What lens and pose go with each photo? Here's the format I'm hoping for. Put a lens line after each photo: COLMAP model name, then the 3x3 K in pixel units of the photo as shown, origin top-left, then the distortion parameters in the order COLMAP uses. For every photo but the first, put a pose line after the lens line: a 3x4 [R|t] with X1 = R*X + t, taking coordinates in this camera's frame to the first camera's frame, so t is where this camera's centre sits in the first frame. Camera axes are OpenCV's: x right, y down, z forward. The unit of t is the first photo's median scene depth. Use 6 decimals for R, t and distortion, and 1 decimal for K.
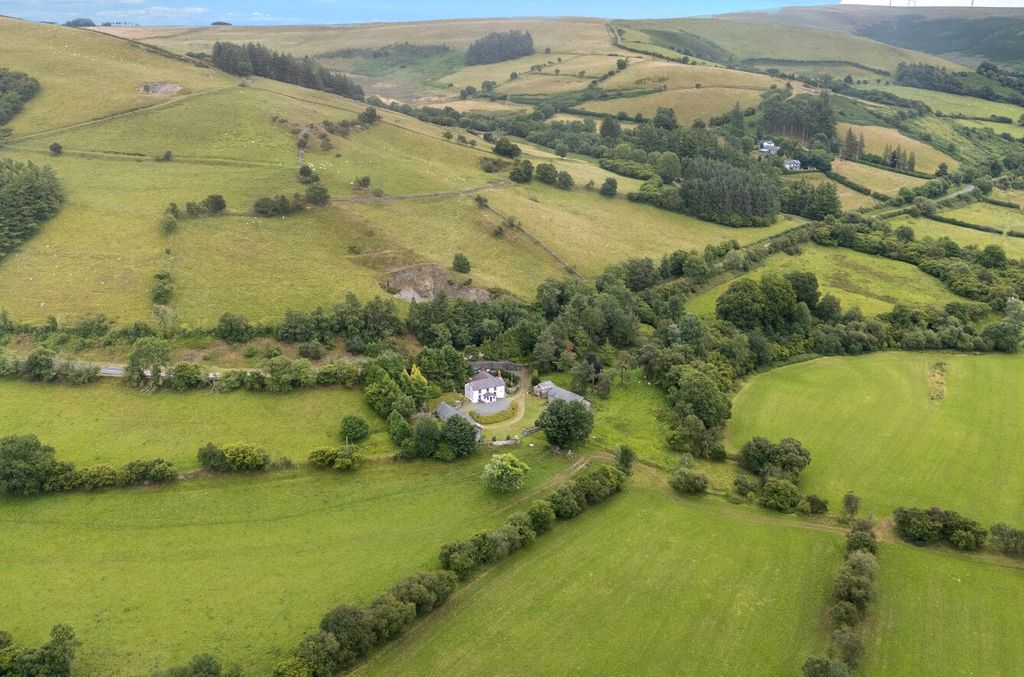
lens RADIAL K [[879.1, 0, 511.2], [0, 879.1, 339.3], [0, 0, 1]] dist [0.043818, -0.032132]
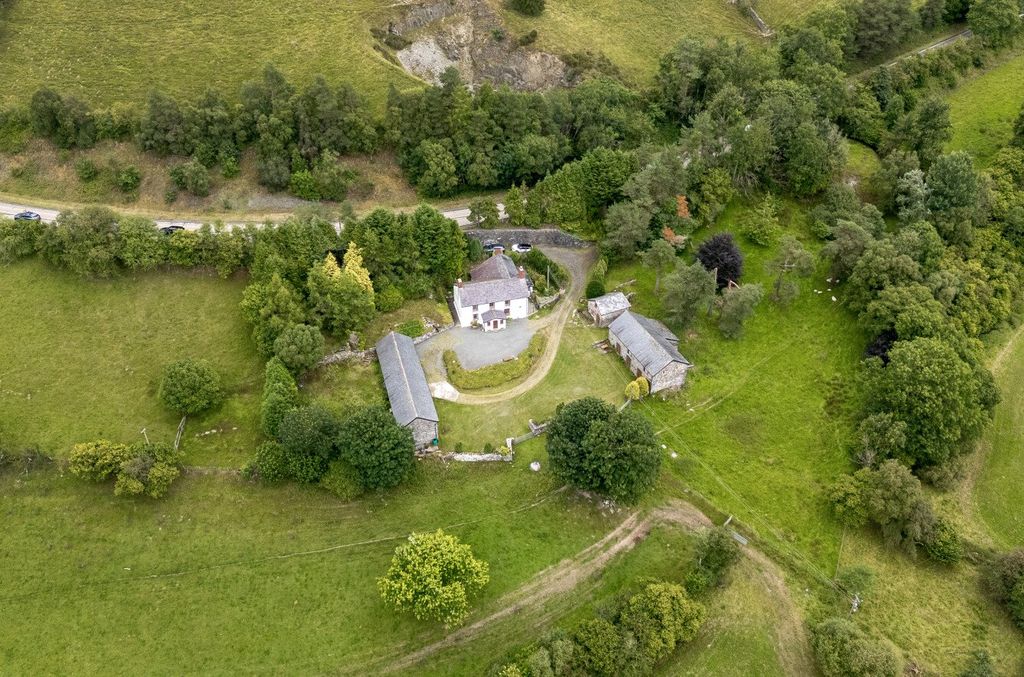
lens RADIAL K [[879.1, 0, 511.2], [0, 879.1, 332.9], [0, 0, 1]] dist [0.043818, -0.032132]
pose [[0.968871, 0.151010, -0.196176, 0.077040], [-0.067916, 0.924145, 0.375956, -0.106335], [0.238068, -0.350929, 0.905634, 0.470407]]
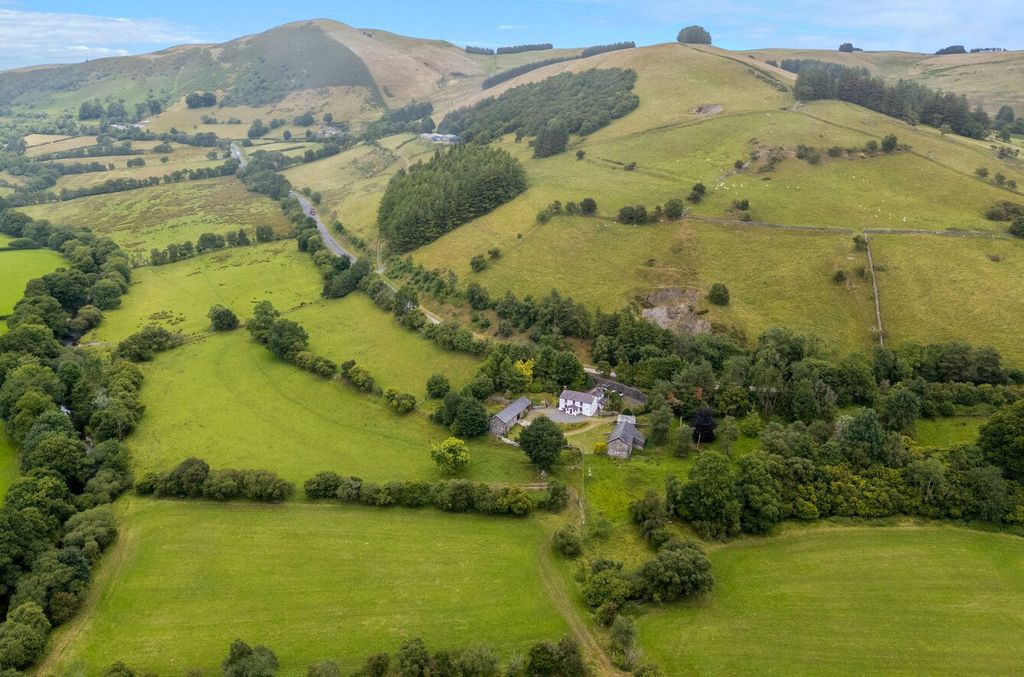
lens RADIAL K [[879.1, 0, 502.9], [0, 879.1, 341.3], [0, 0, 1]] dist [0.043818, -0.032132]
pose [[0.534352, 0.234798, -0.811996, 0.647142], [-0.259962, 0.959734, 0.106444, -0.084483], [0.804293, 0.154210, 0.573874, 0.303631]]
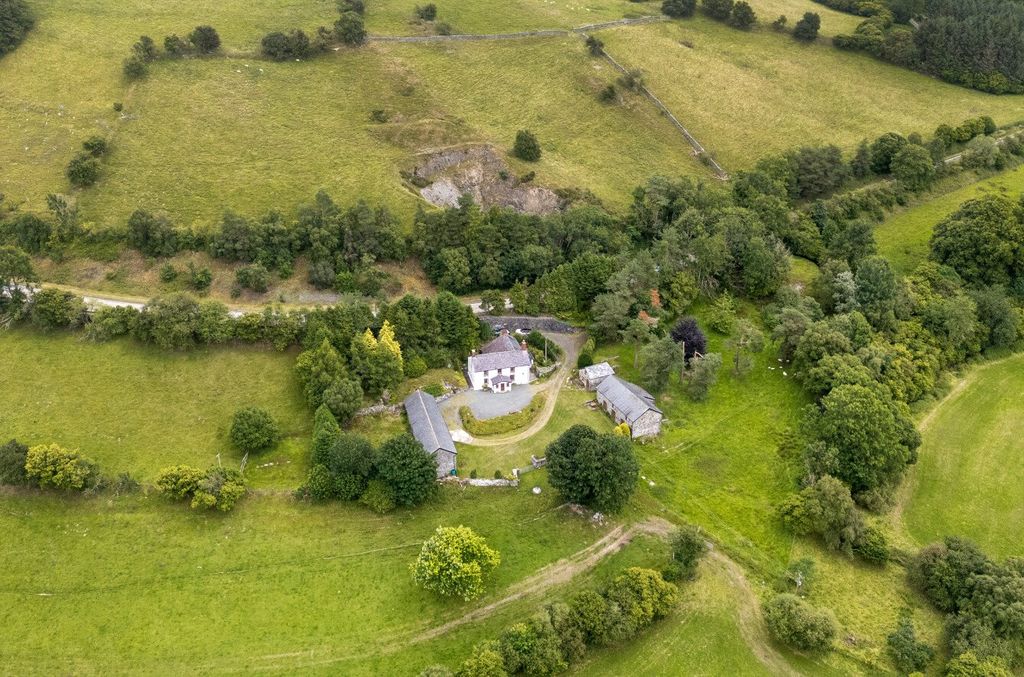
lens RADIAL K [[879.1, 0, 511.4], [0, 879.1, 335.3], [0, 0, 1]] dist [0.043818, -0.032132]
pose [[0.969522, 0.106015, -0.220879, 0.102255], [-0.065703, 0.981016, 0.182460, -0.071732], [0.236030, -0.162386, 0.958082, 0.362651]]
